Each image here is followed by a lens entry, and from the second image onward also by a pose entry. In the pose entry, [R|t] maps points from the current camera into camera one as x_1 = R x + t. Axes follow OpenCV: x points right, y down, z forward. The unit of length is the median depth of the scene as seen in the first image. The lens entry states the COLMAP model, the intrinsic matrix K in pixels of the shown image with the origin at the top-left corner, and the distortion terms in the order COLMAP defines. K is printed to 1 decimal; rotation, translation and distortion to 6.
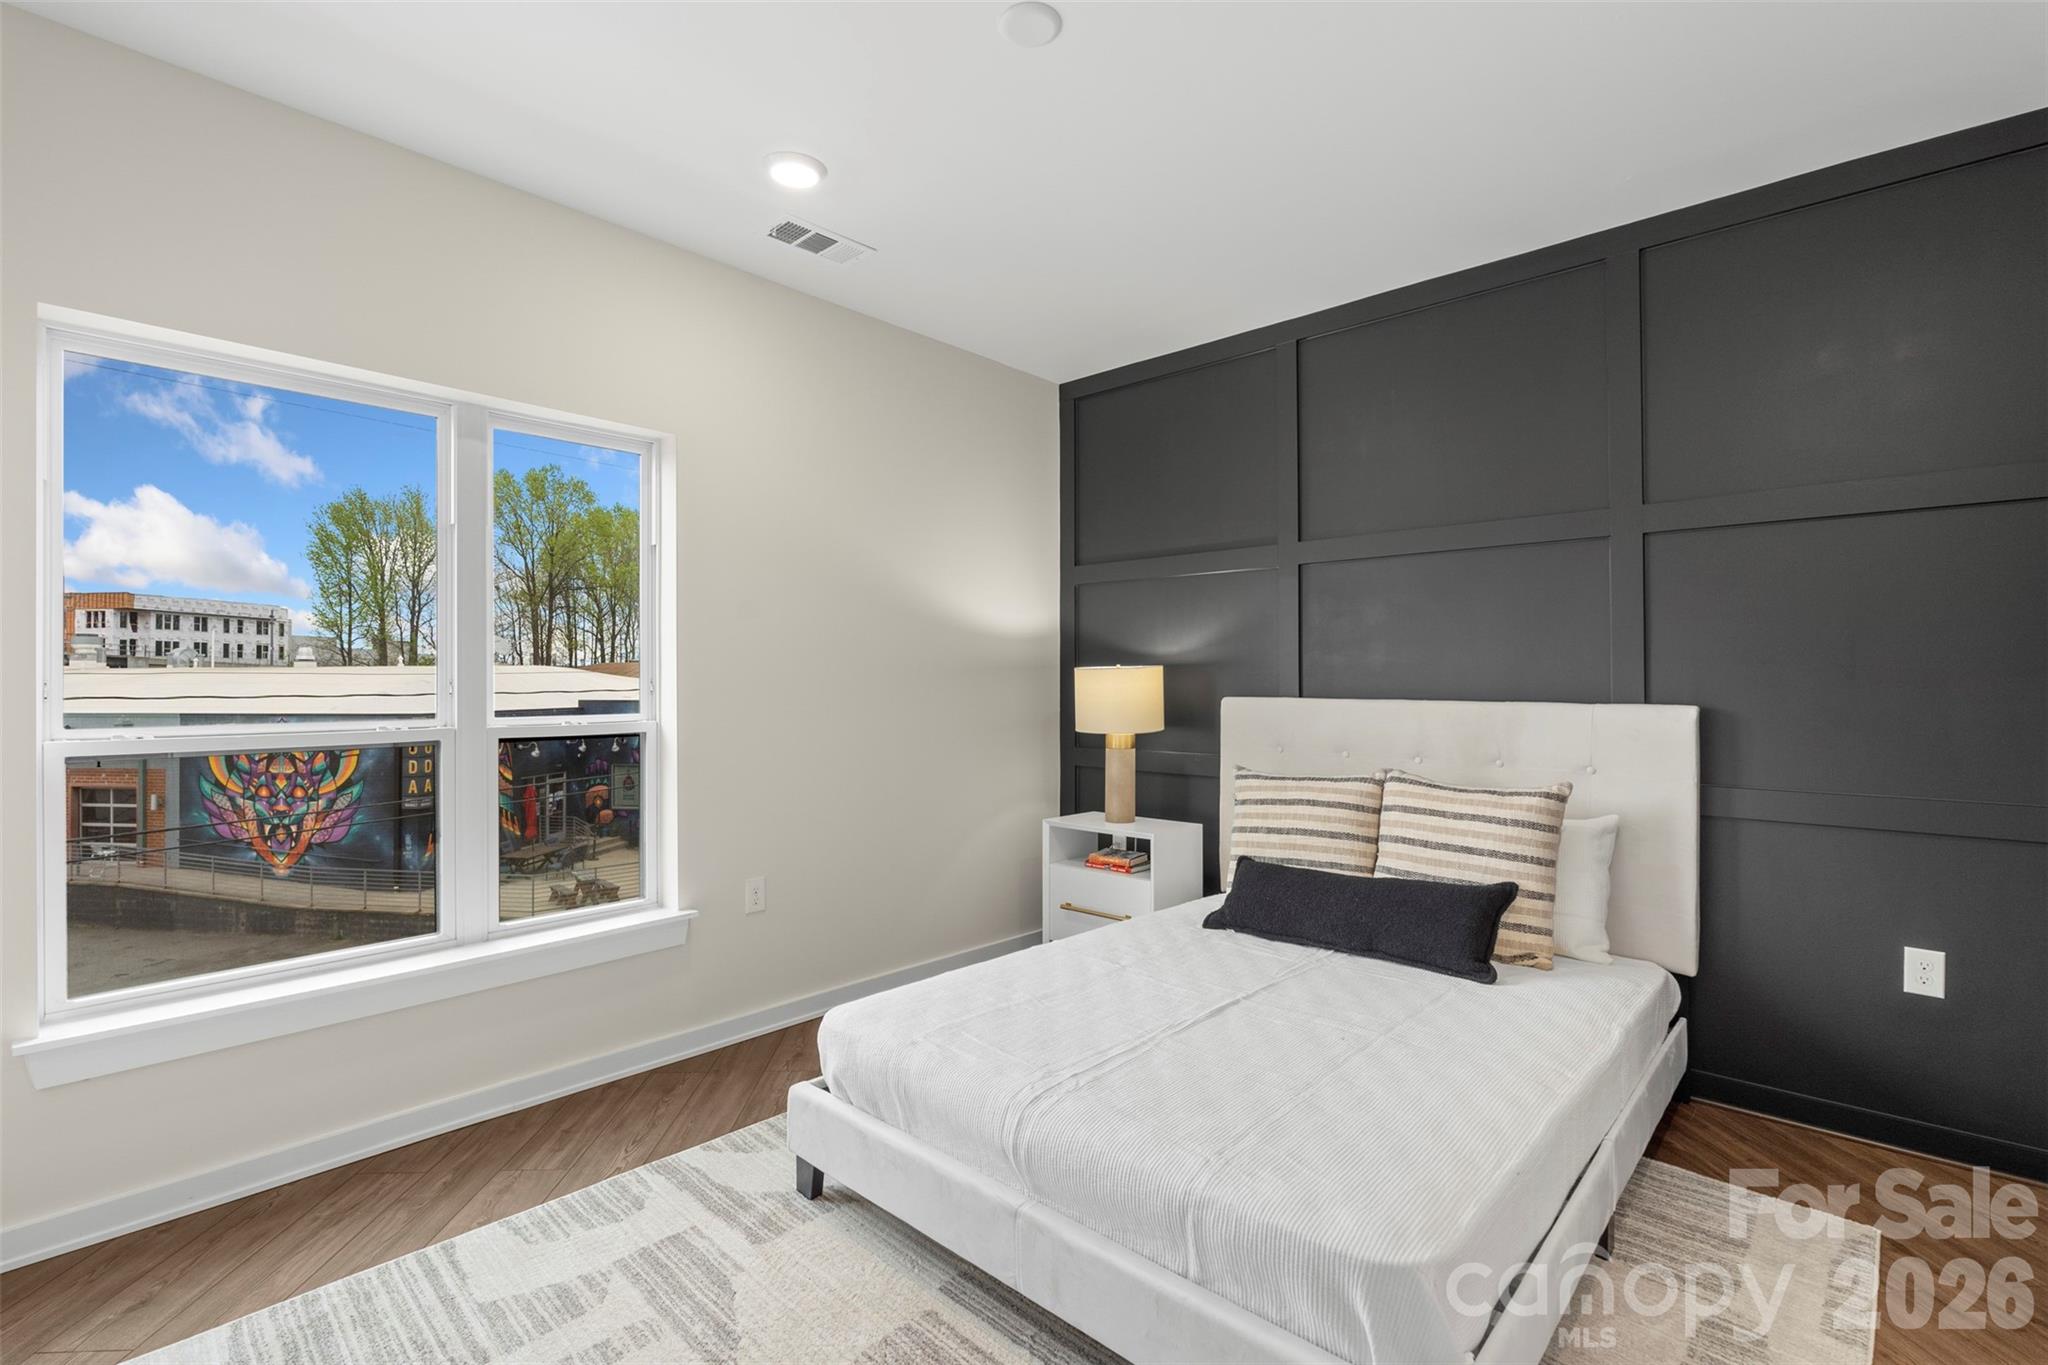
lens RADIAL K [[941.8, 0, 1024.0], [0, 941.8, 682.5], [0, 0, 1]] dist [-0.000752, 0.000124]
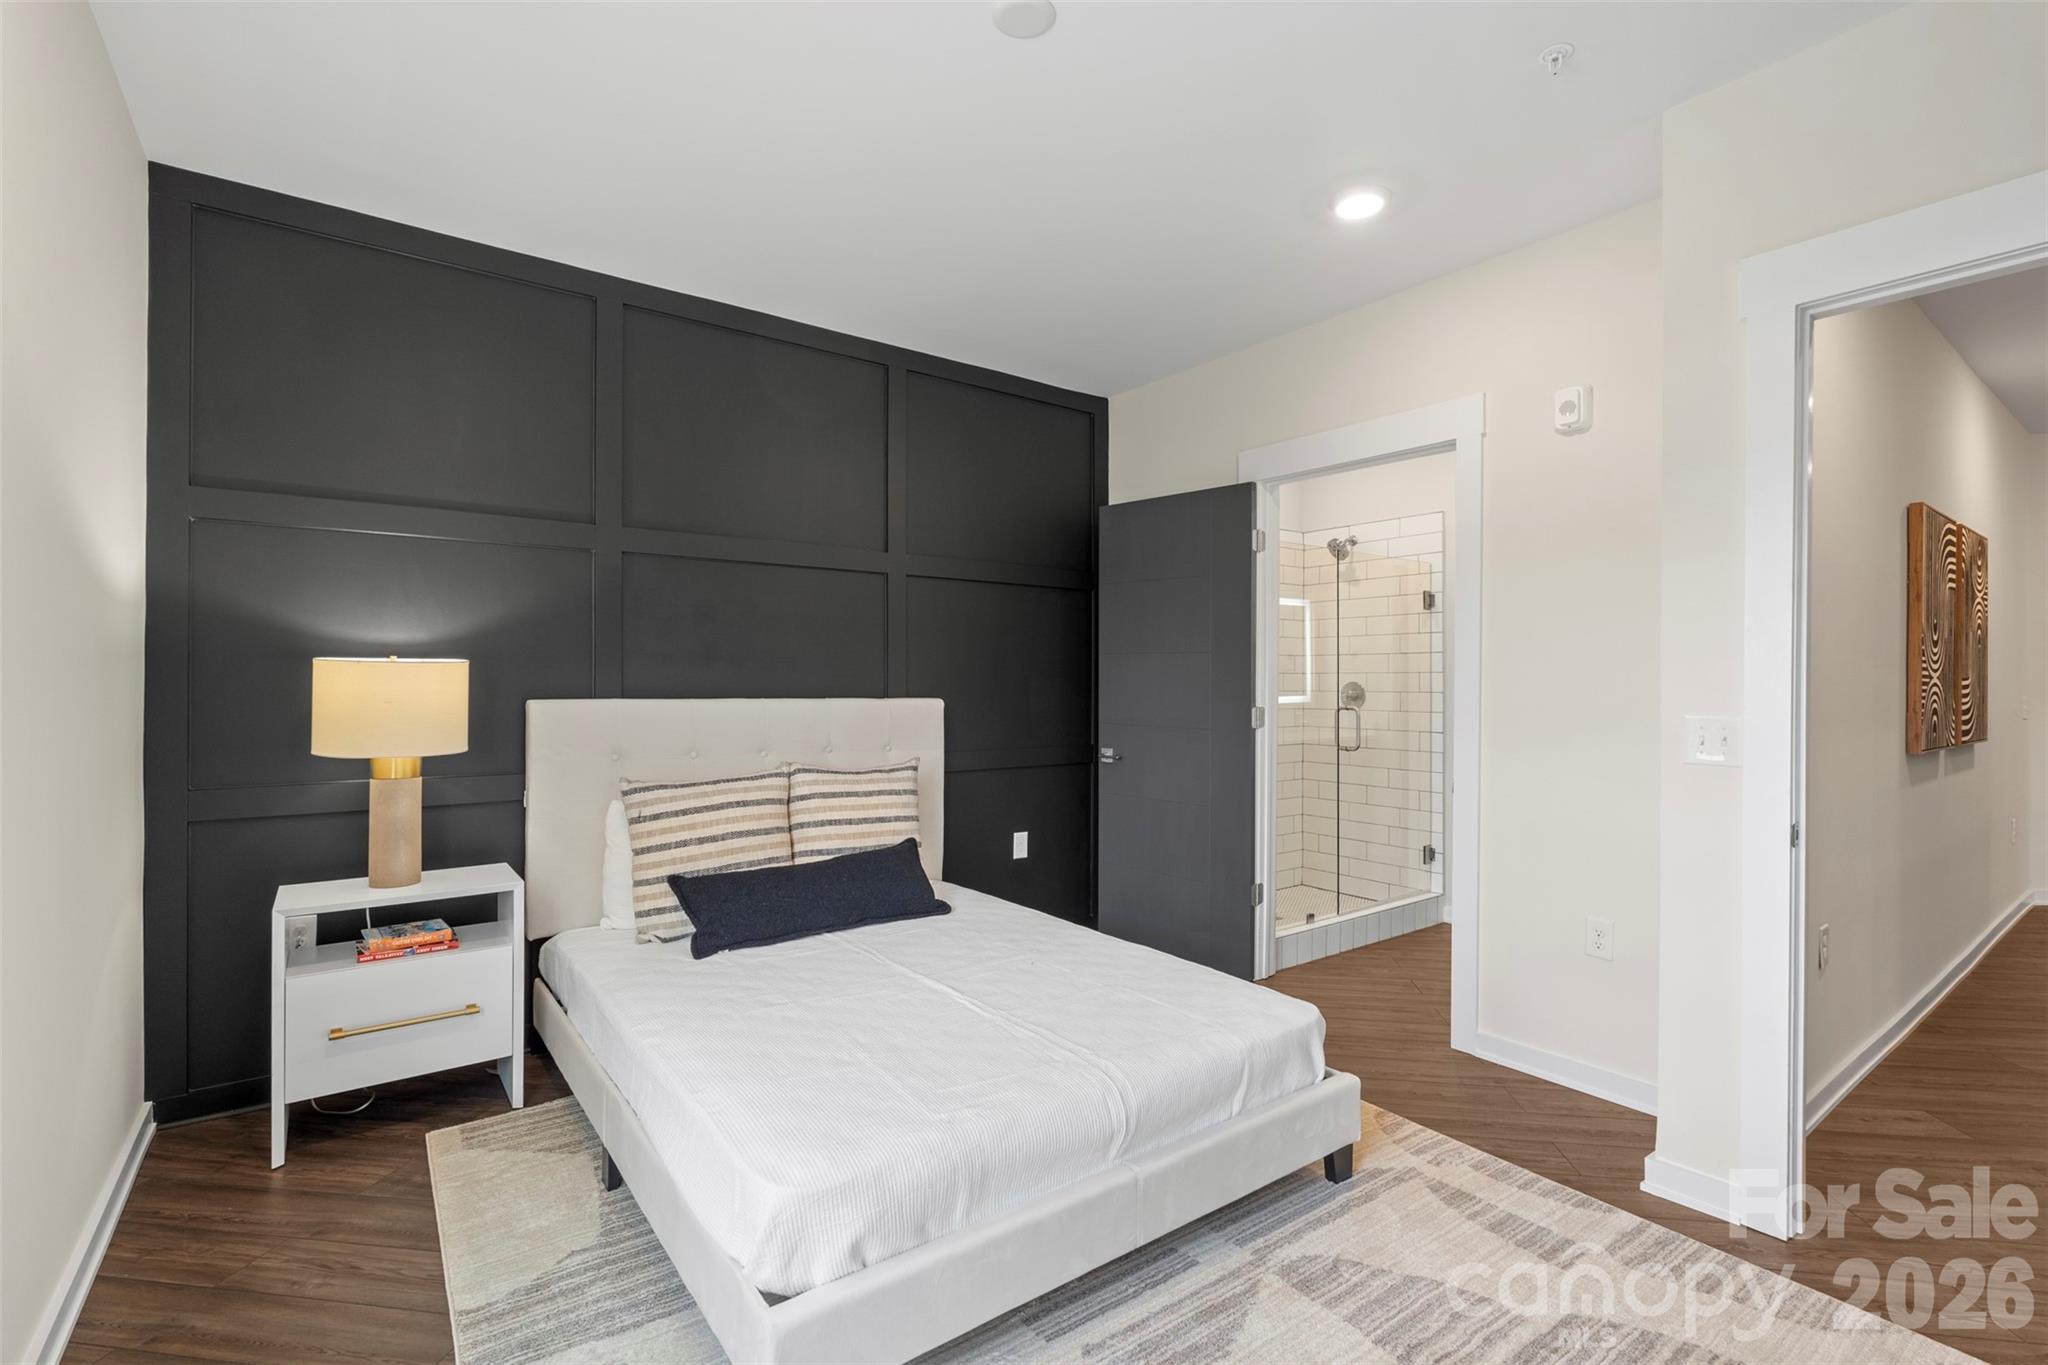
lens RADIAL K [[941.8, 0, 1024.0], [0, 941.8, 682.5], [0, 0, 1]] dist [-0.000752, 0.000124]
pose [[0.172082, -0.001328, 0.985082, -0.641858], [-0.002293, 0.999996, 0.001748, -0.002759], [-0.985080, -0.002559, 0.172078, 0.553742]]
